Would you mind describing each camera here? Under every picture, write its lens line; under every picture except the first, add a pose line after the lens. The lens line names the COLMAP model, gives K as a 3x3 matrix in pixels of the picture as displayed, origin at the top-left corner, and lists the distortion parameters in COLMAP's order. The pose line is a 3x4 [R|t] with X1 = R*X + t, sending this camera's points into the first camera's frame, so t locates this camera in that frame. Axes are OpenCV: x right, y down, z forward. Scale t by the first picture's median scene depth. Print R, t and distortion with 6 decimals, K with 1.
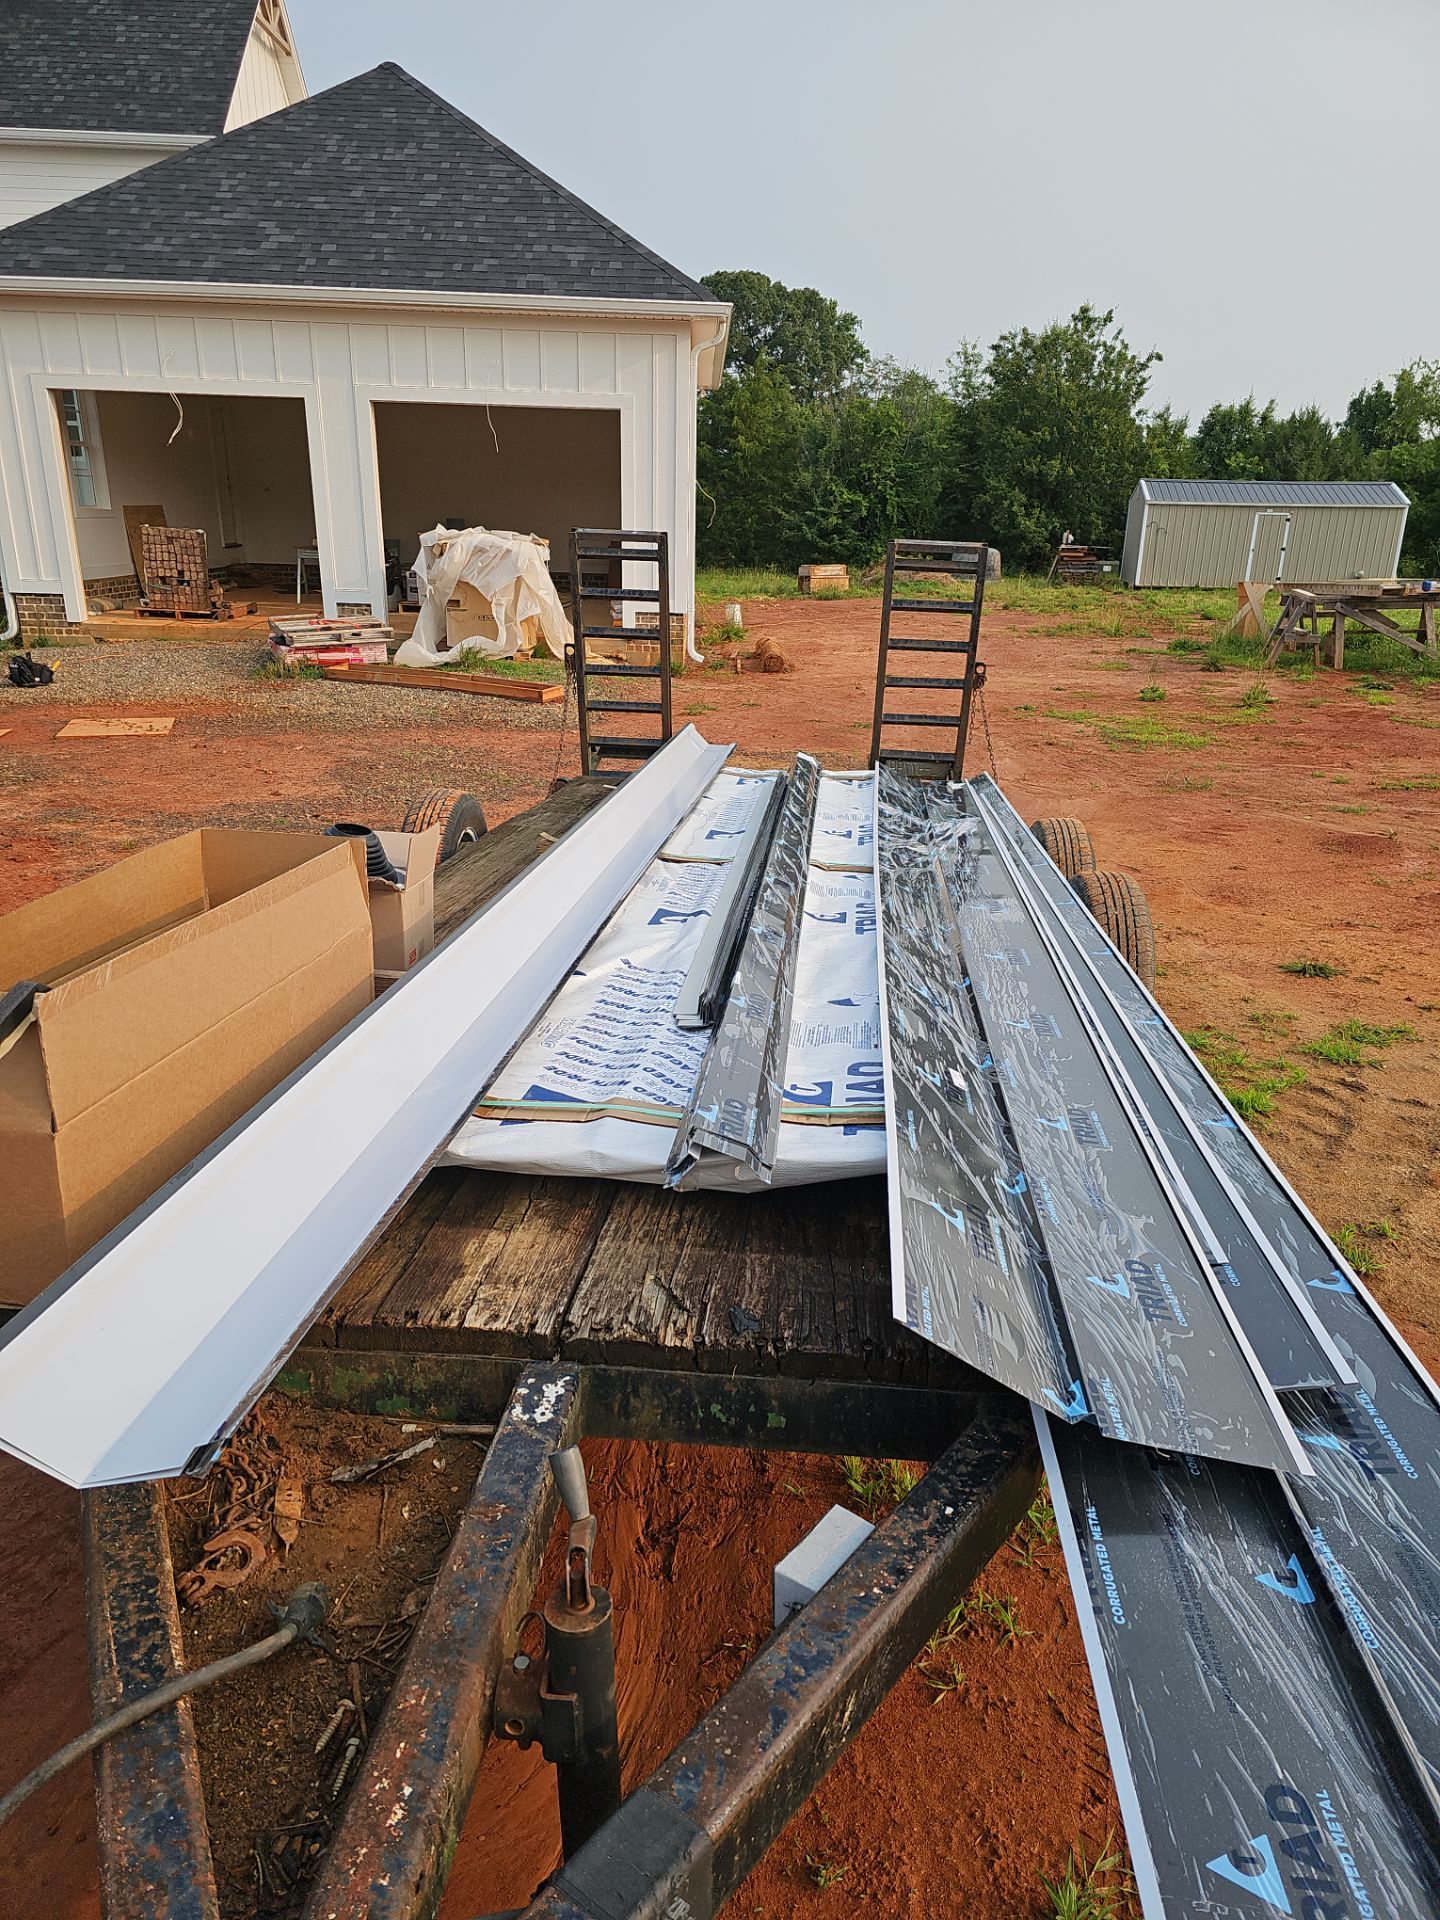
lens RADIAL K [[1215.7, 0, 720.0], [0, 1215.7, 960.0], [0, 0, 1]] dist [0.053193, -0.049990]
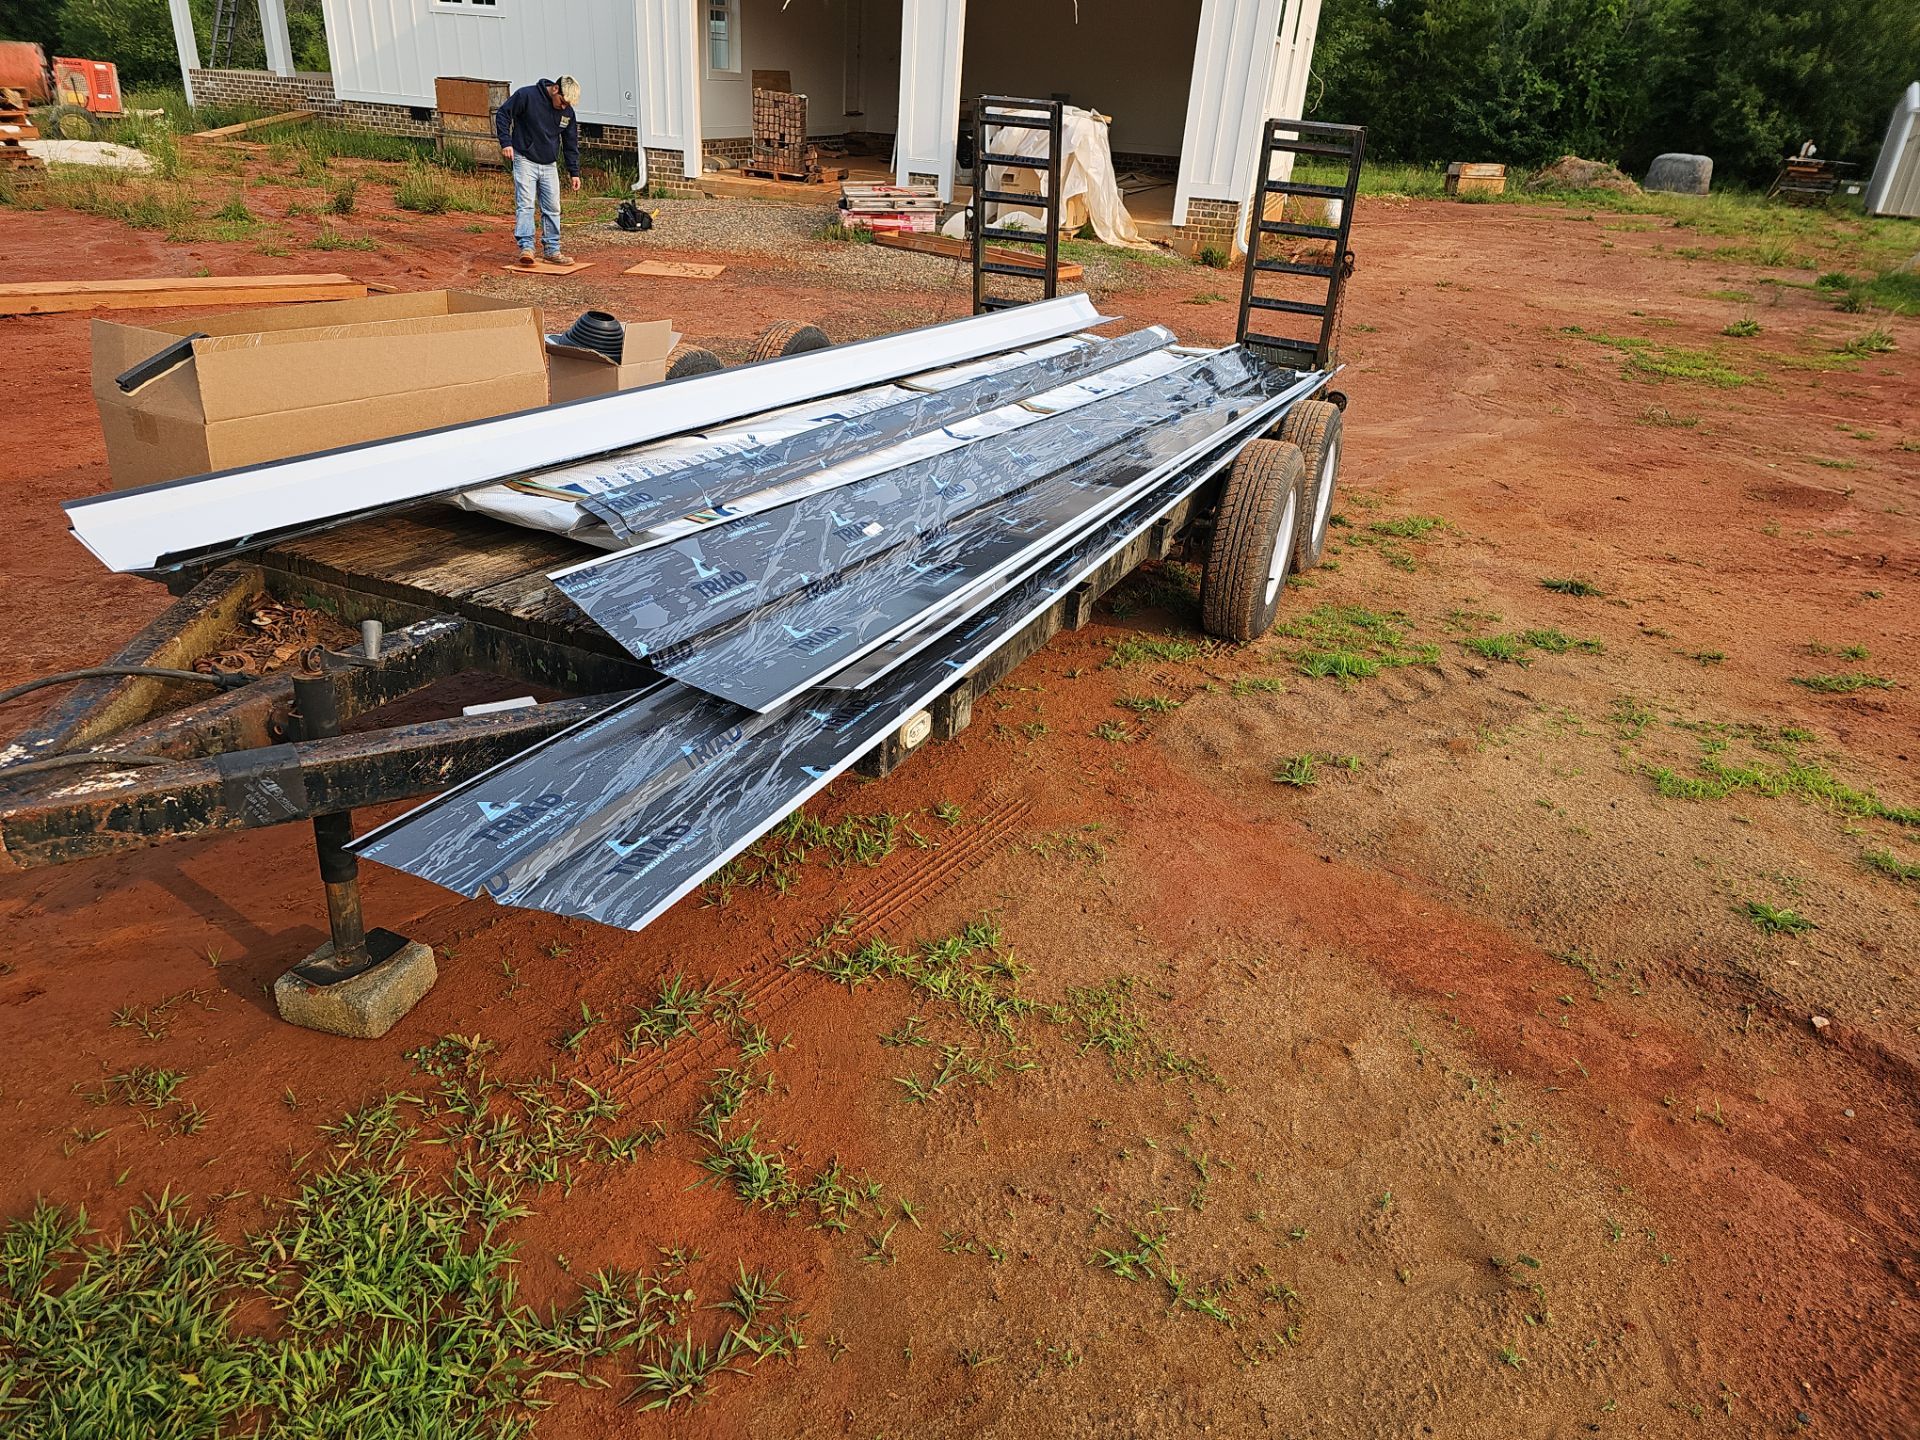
lens RADIAL K [[1215.7, 0, 960.0], [0, 1215.7, 720.0], [0, 0, 1]] dist [0.053193, -0.049990]
pose [[0.942877, 0.182125, -0.278949, 0.123406], [-0.147325, 0.978959, 0.141187, 0.018110], [0.298794, -0.092026, 0.949870, -0.042736]]
